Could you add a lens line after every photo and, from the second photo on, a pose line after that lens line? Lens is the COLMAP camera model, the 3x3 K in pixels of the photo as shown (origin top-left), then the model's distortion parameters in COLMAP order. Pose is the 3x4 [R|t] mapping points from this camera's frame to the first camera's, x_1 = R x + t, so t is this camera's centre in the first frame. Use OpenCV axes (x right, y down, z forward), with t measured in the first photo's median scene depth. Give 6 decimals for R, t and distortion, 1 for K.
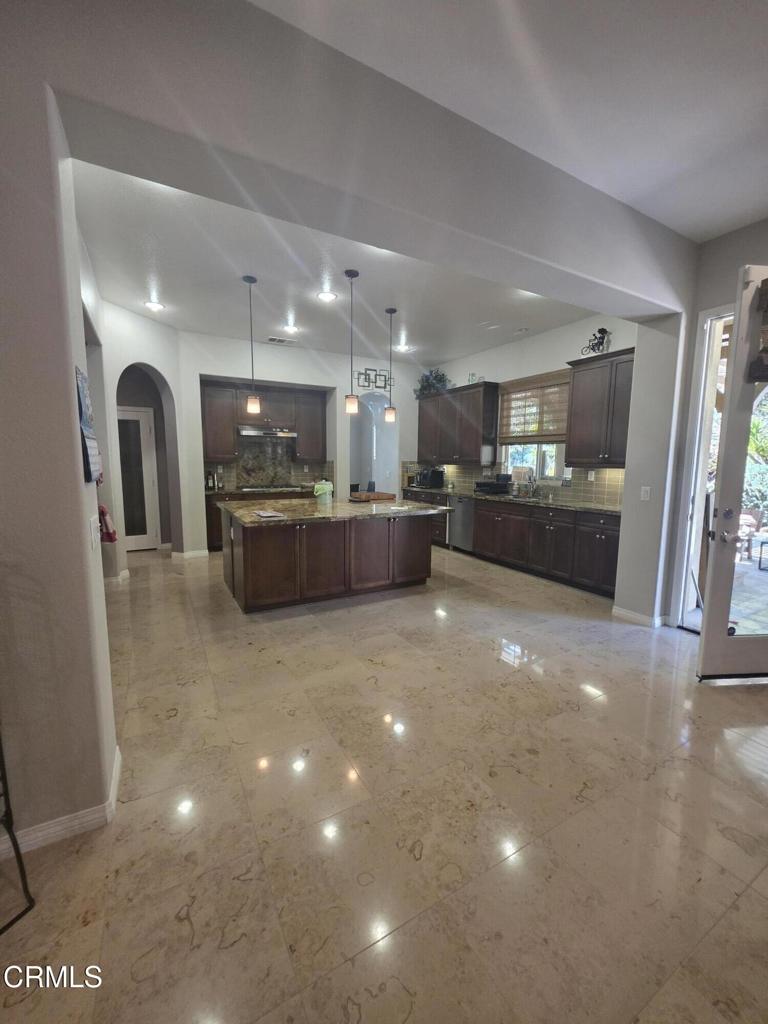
lens RADIAL K [[411.2, 0, 383.9], [0, 411.2, 511.2], [0, 0, 1]] dist [-0.000212, -0.000025]
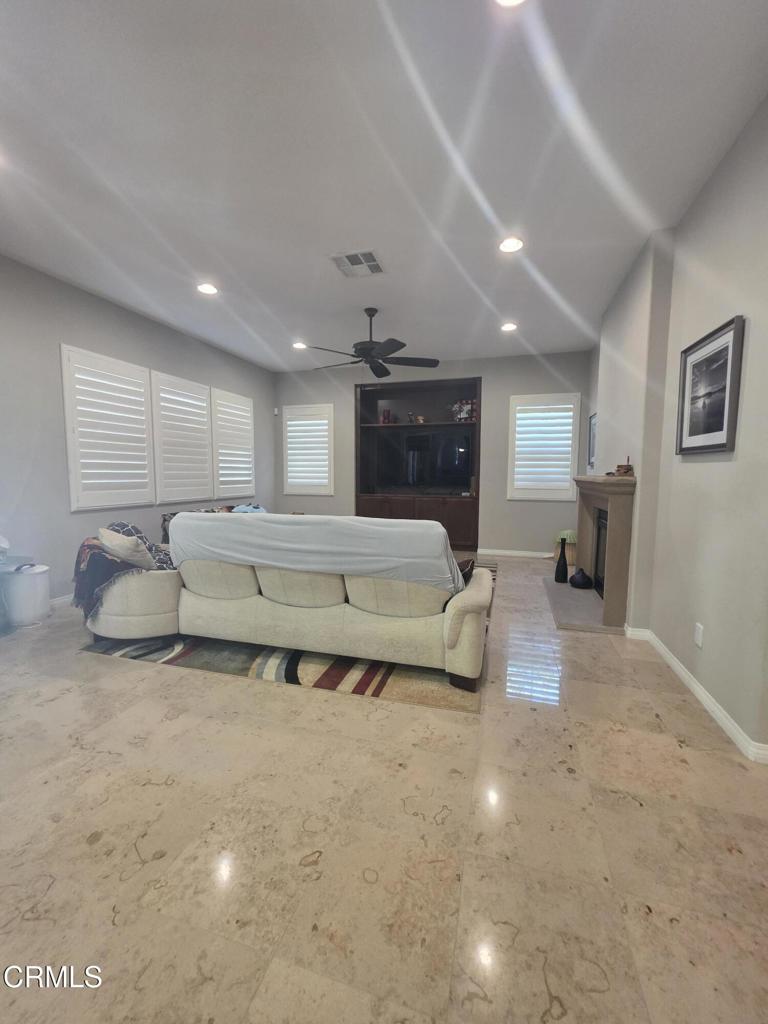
lens RADIAL K [[411.2, 0, 383.4], [0, 411.2, 509.9], [0, 0, 1]] dist [-0.000212, -0.000025]
pose [[-0.695482, -0.077188, 0.714385, -0.632795], [0.077118, 0.980452, 0.181014, -0.110832], [-0.714393, 0.180984, -0.675934, 1.354053]]
